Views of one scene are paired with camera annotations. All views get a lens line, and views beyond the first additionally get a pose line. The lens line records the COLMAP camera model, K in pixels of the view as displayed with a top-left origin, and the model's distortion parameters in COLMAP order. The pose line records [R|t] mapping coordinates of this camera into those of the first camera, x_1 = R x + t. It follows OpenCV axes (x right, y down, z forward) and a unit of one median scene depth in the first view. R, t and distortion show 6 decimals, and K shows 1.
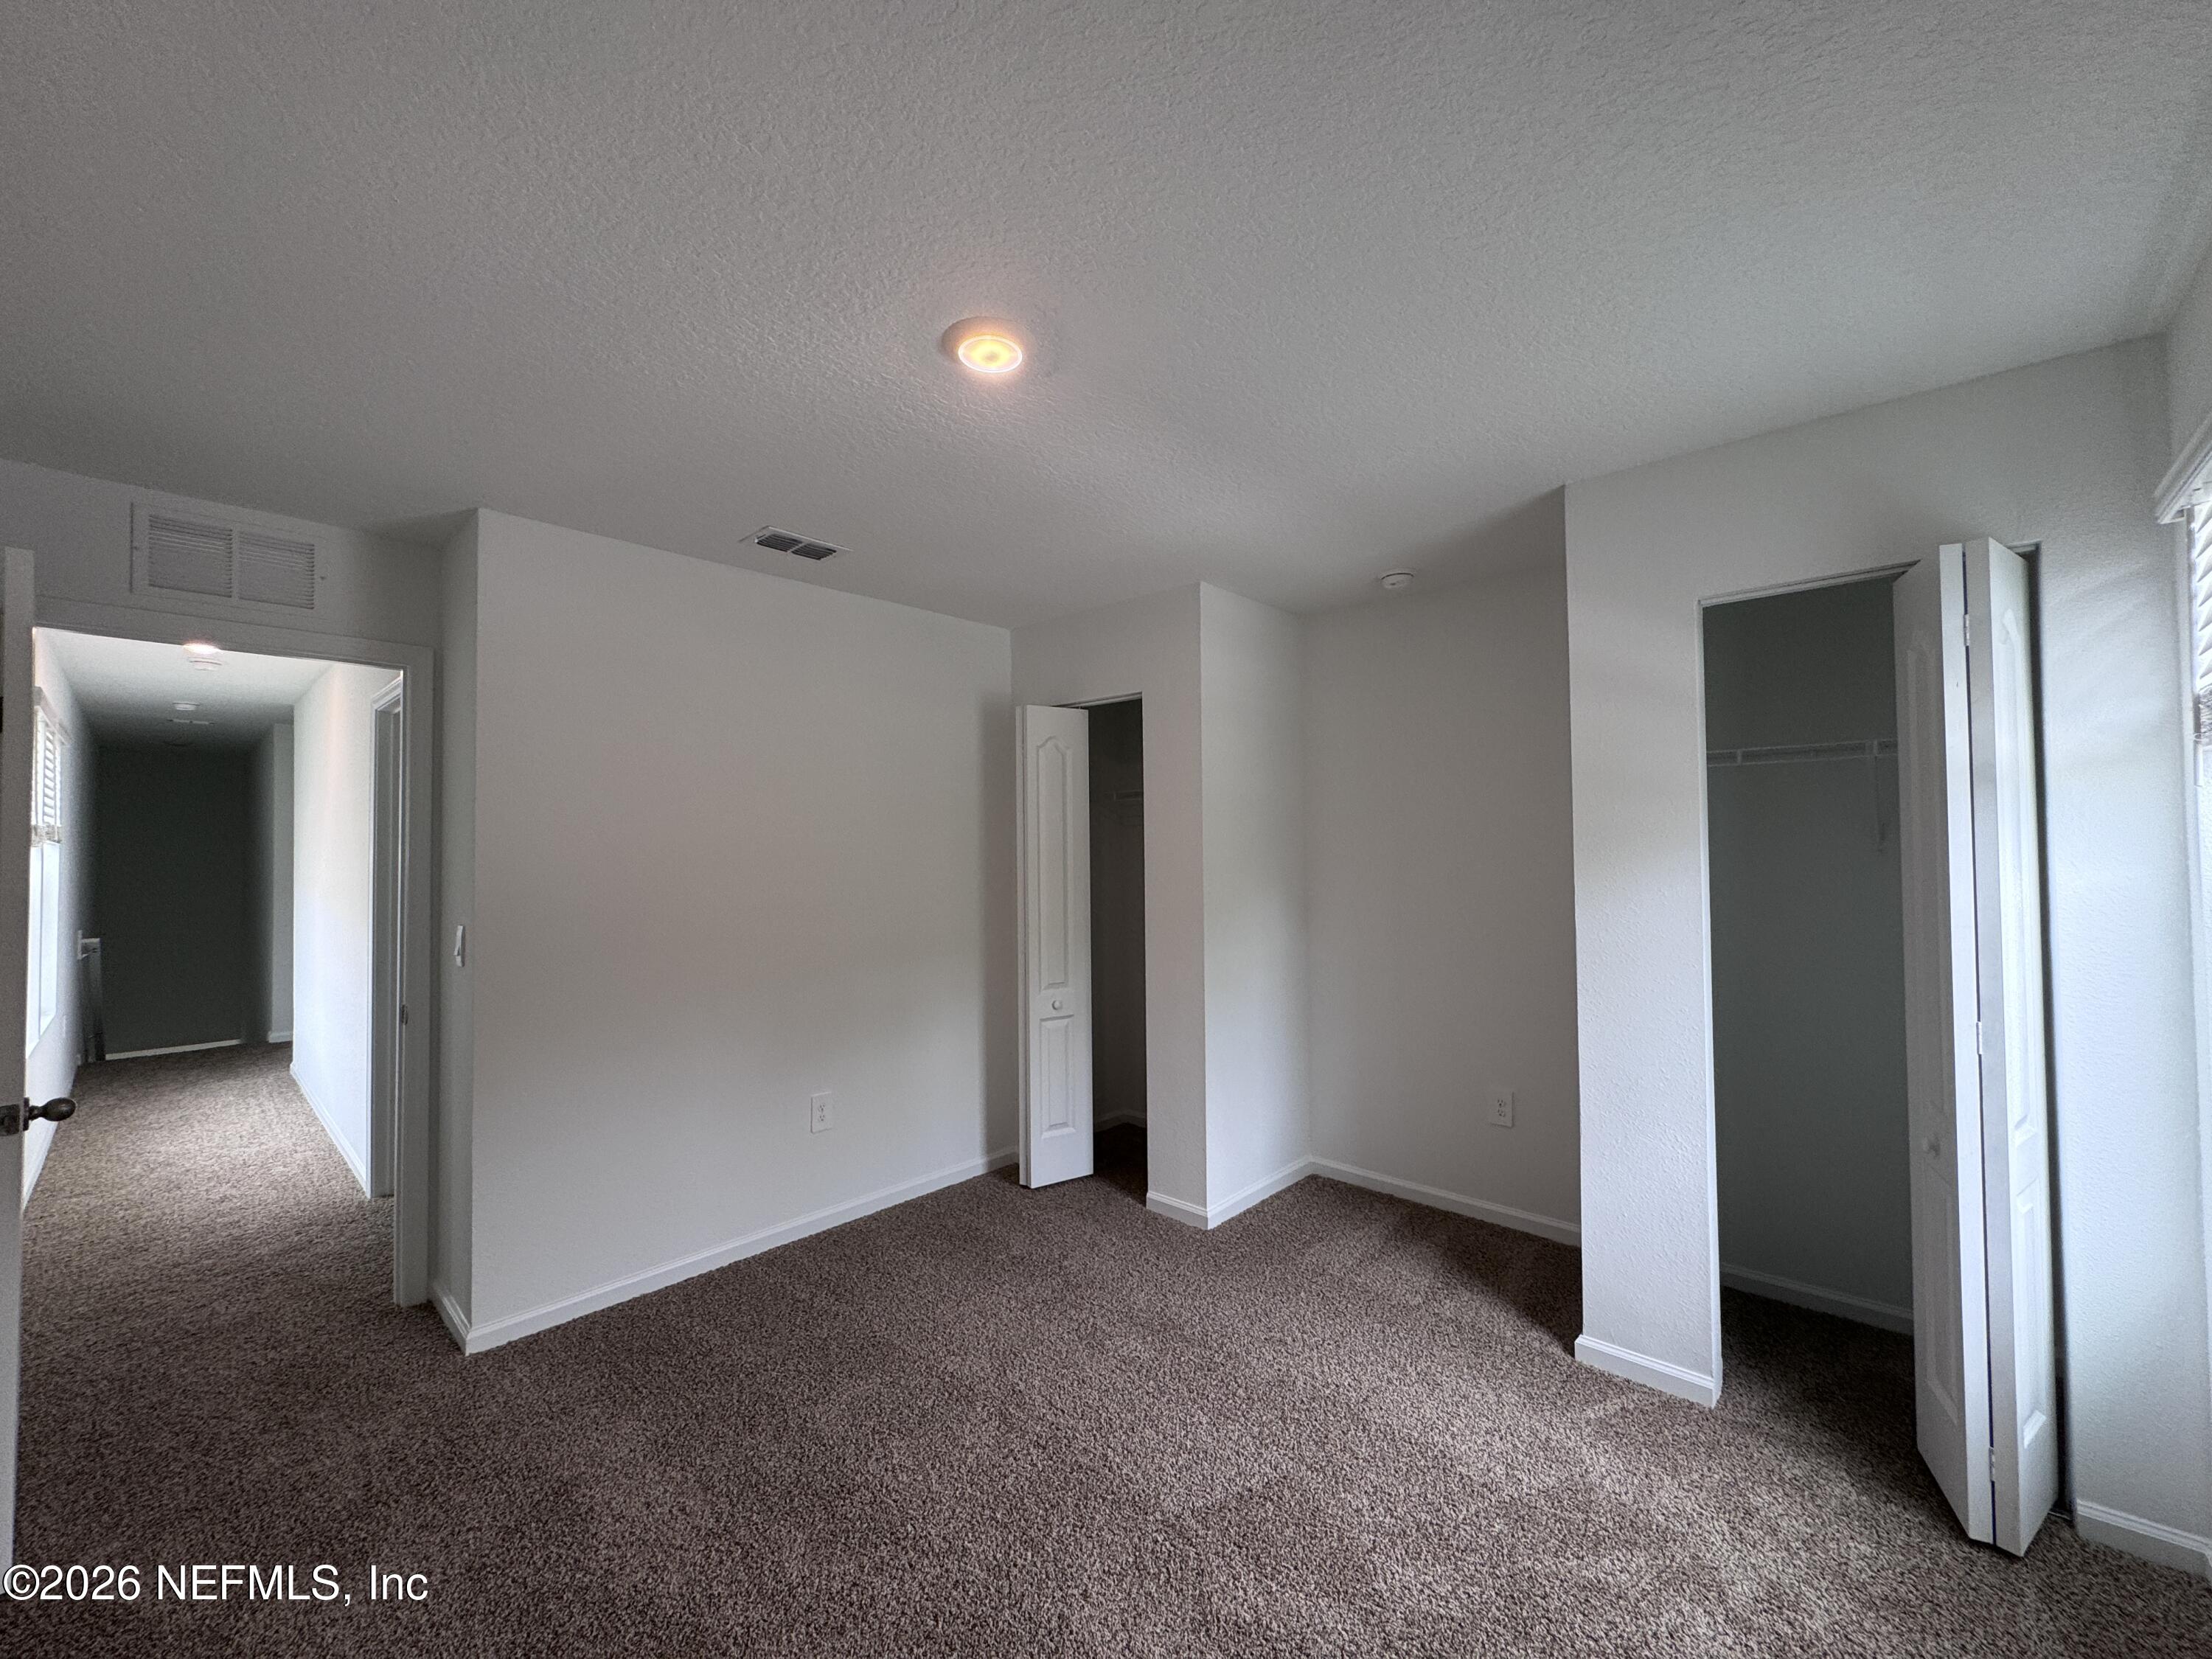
lens RADIAL K [[884.1, 0, 1106.0], [0, 884.1, 829.5], [0, 0, 1]] dist [-0.000565, -0.000181]
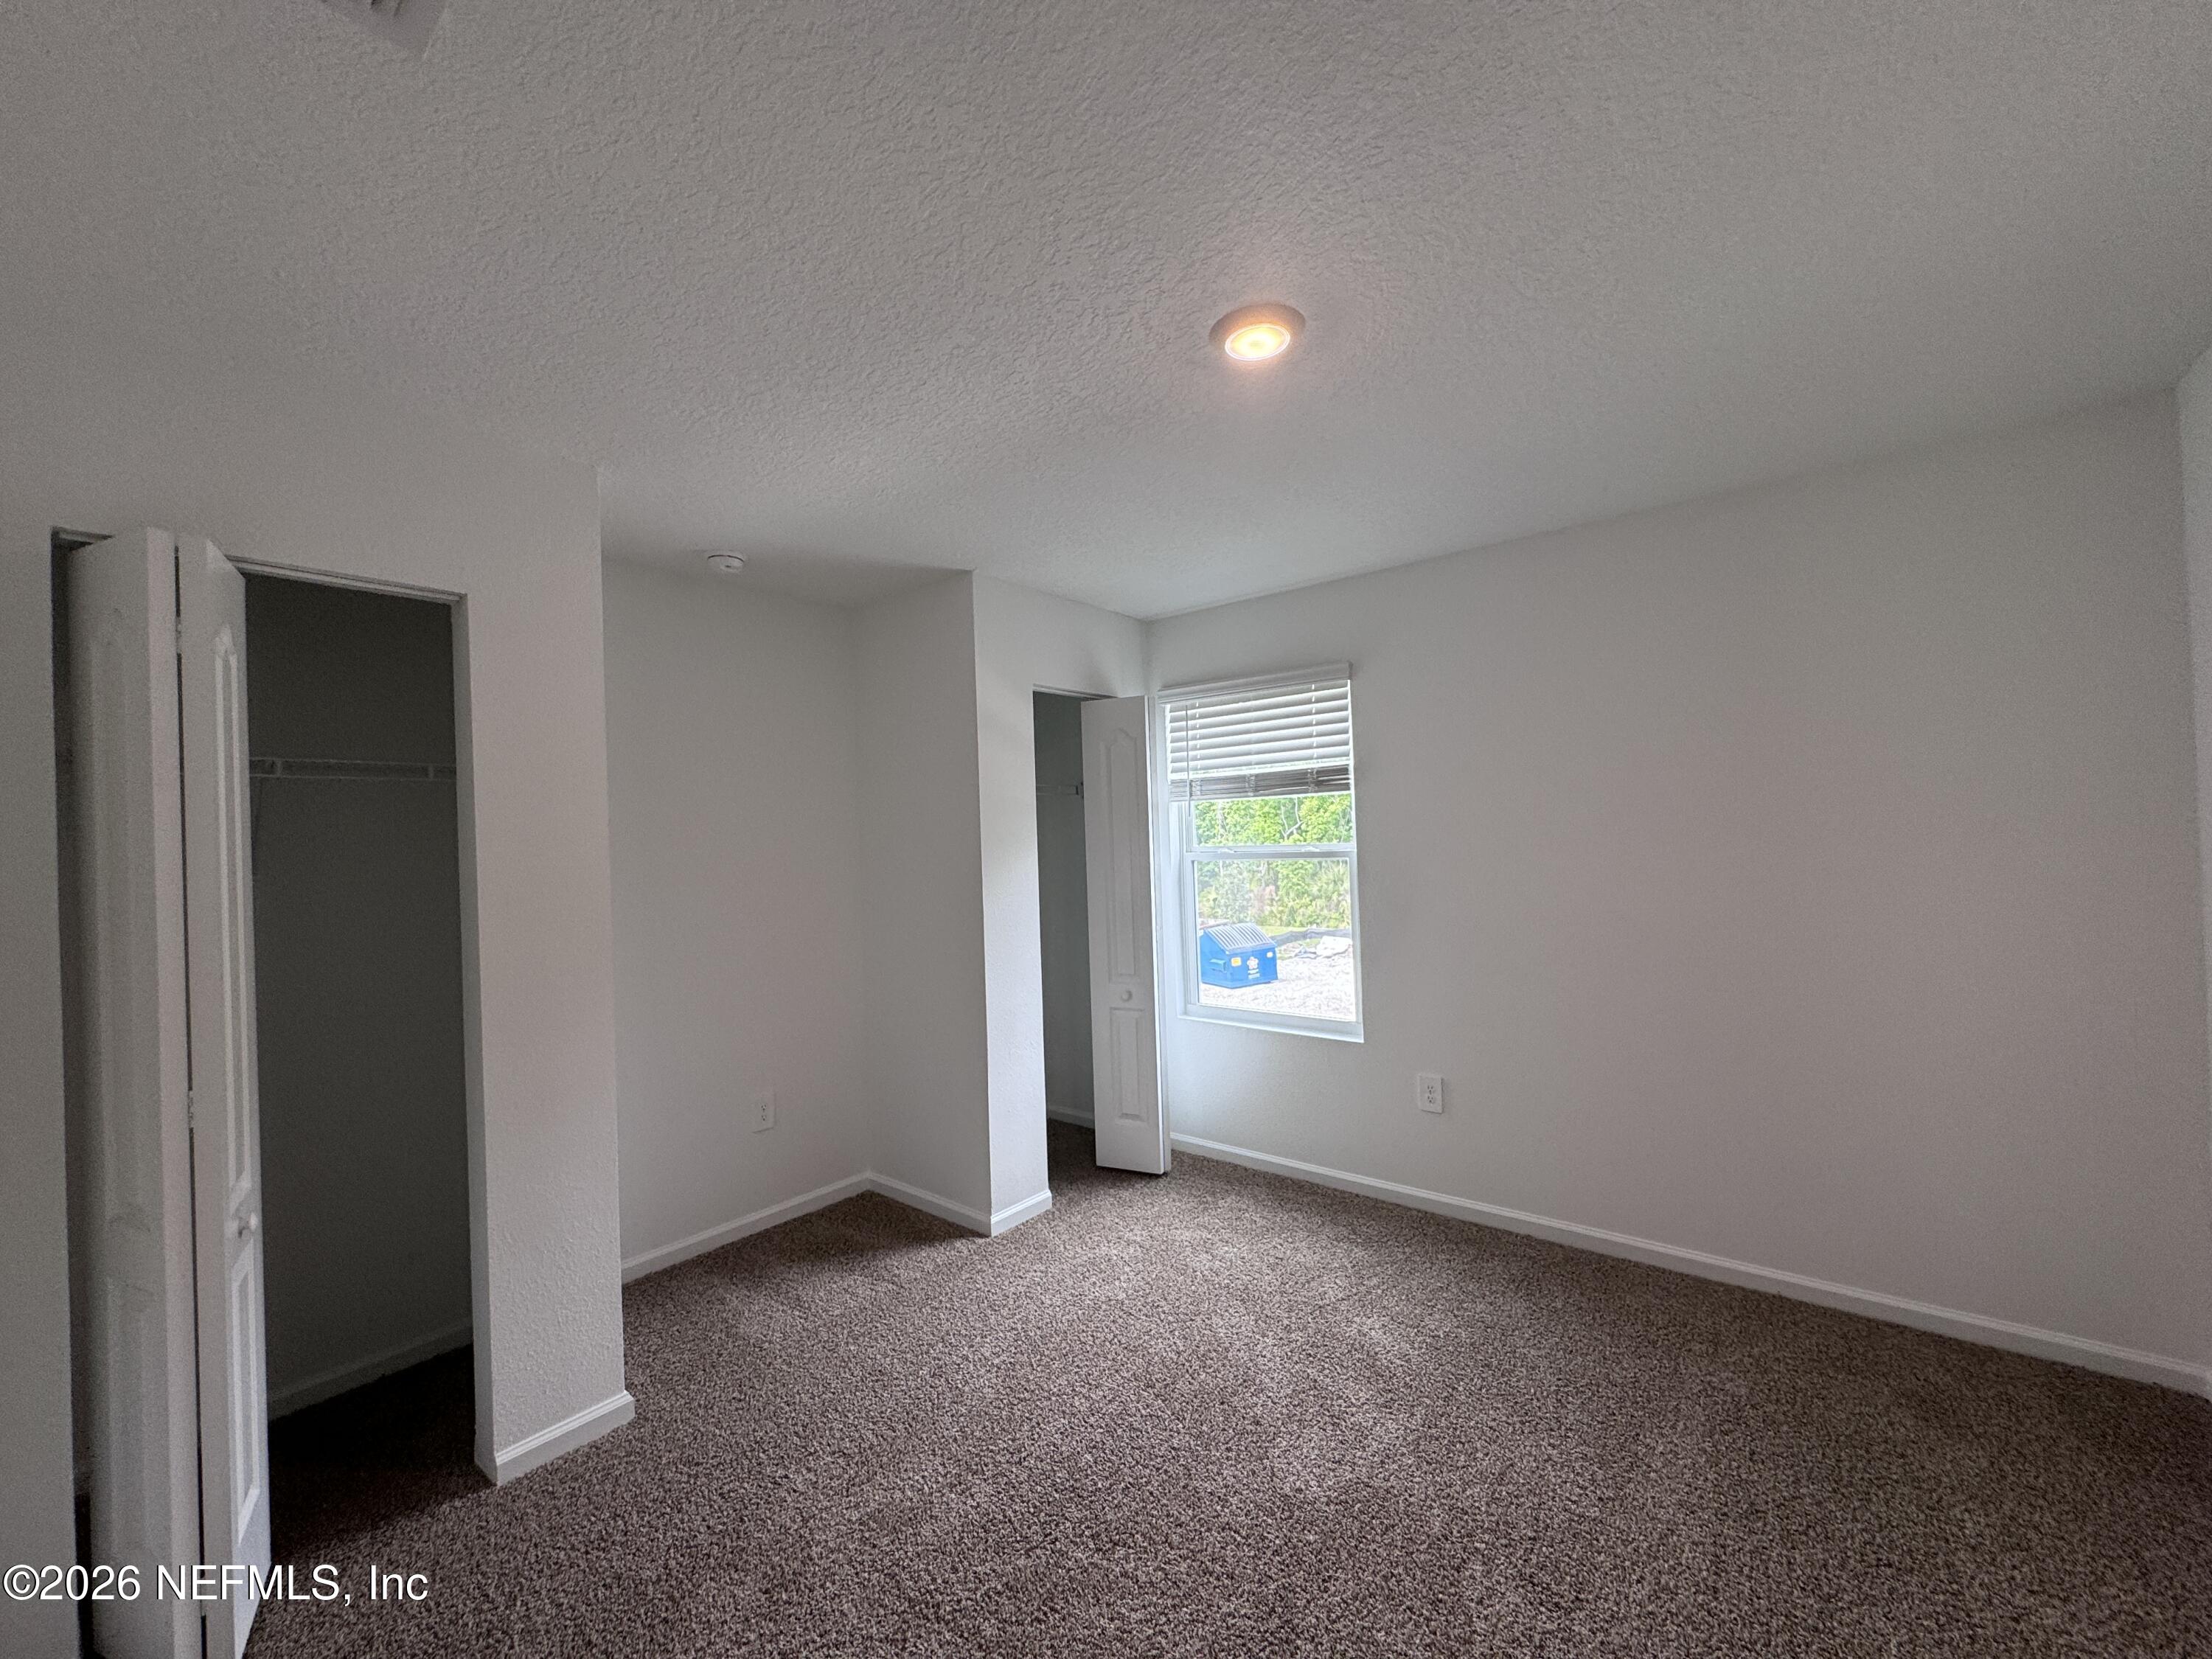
lens RADIAL K [[884.1, 0, 1106.0], [0, 884.1, 829.5], [0, 0, 1]] dist [-0.000565, -0.000181]
pose [[-0.062135, 0.012751, 0.997986, -0.785727], [-0.005125, 0.999901, -0.013095, 0.003981], [-0.998055, -0.005929, -0.062063, 0.888293]]
